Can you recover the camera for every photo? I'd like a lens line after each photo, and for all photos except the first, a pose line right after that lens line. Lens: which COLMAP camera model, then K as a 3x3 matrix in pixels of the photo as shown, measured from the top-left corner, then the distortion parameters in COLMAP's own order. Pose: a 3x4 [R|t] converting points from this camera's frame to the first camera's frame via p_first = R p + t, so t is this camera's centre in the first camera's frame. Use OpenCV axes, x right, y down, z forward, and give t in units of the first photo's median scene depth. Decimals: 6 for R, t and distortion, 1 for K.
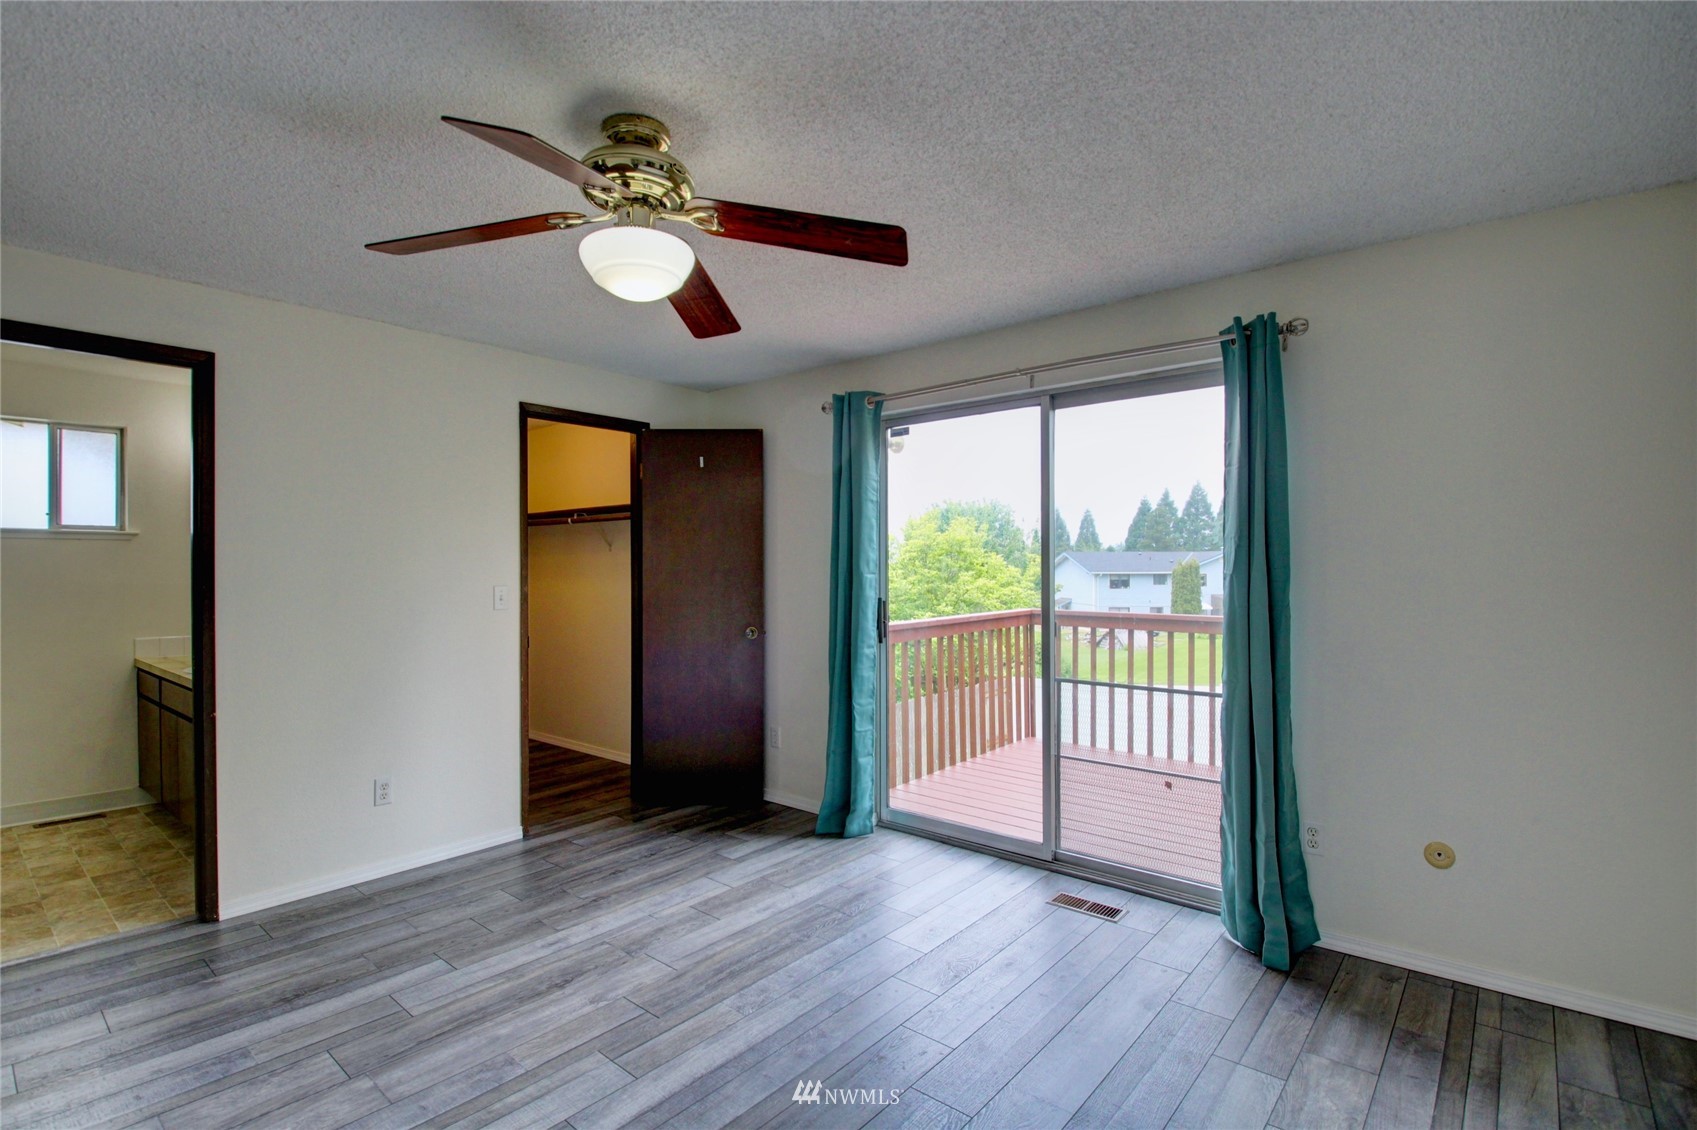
lens RADIAL K [[792.9, 0, 843.3], [0, 792.9, 563.6], [0, 0, 1]] dist [-0.004140, -0.014406]
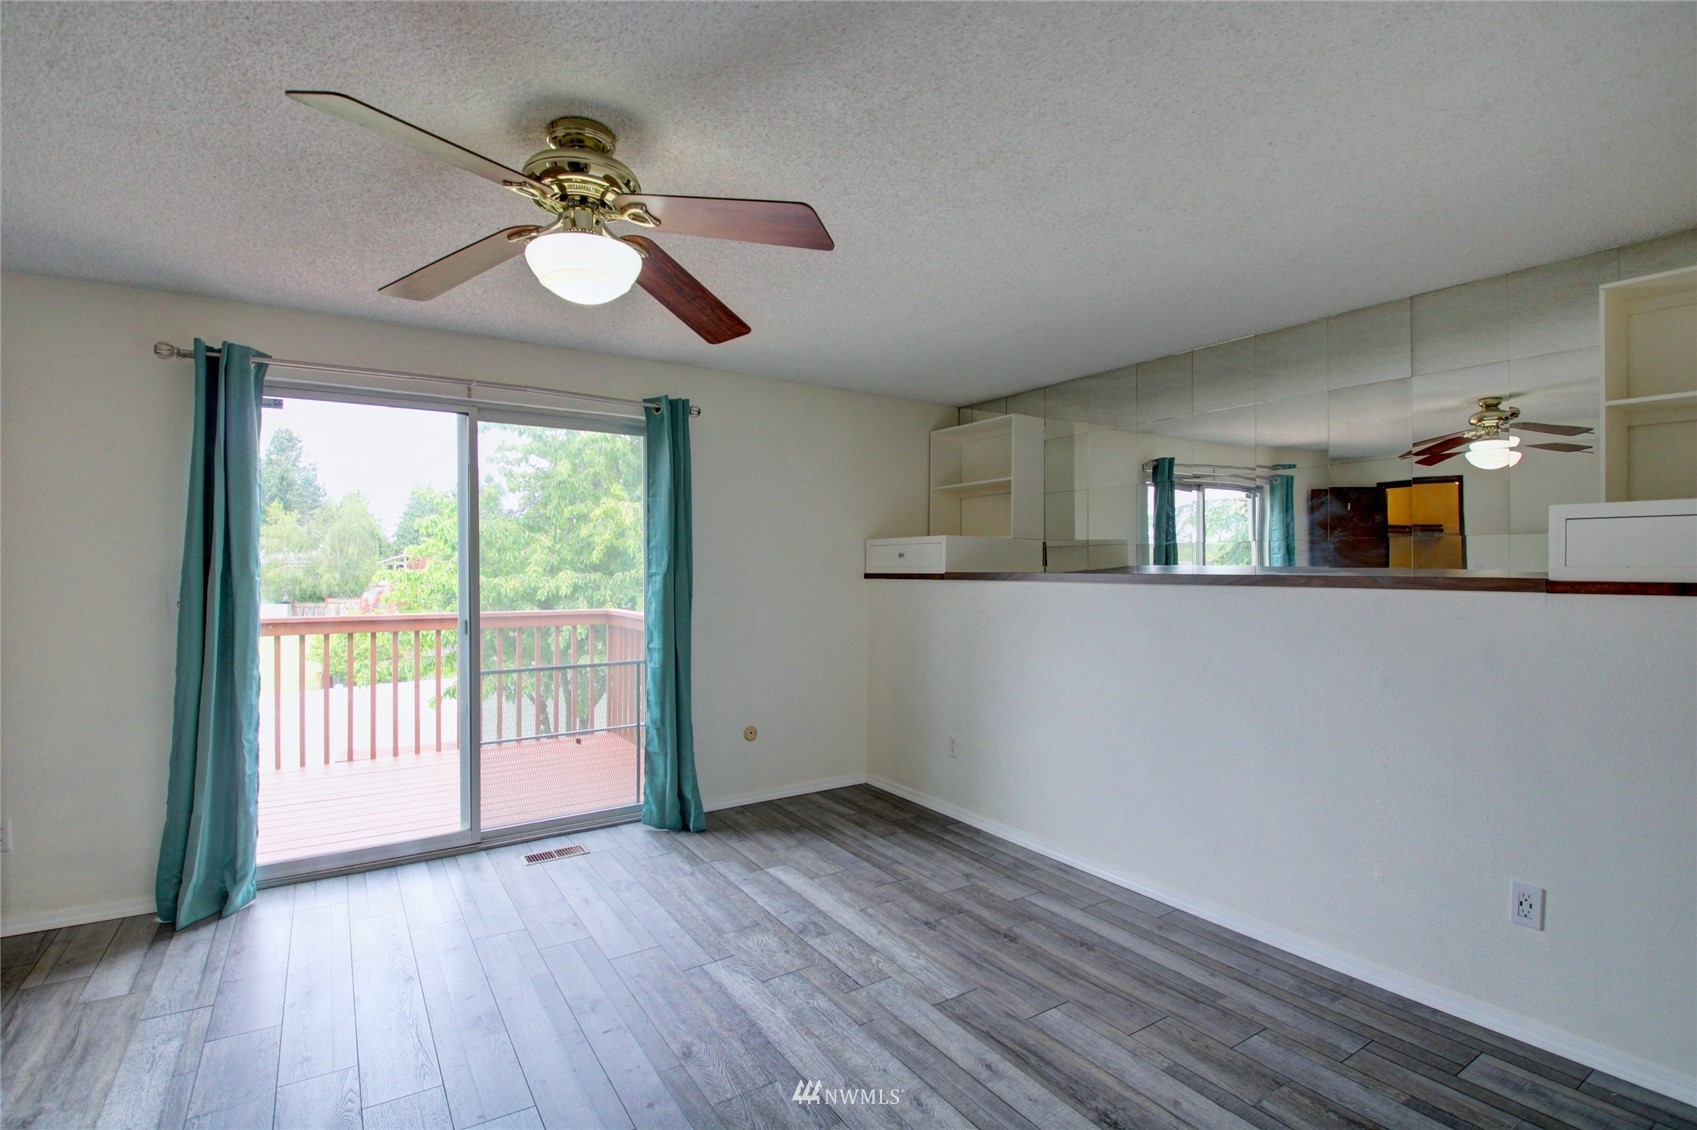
lens RADIAL K [[792.9, 0, 855.5], [0, 792.9, 556.6], [0, 0, 1]] dist [-0.004140, -0.014406]
pose [[0.264784, 0.015891, 0.964177, -0.643984], [-0.005138, 0.999873, -0.015068, 0.002774], [-0.964294, -0.000964, 0.264832, 0.226785]]
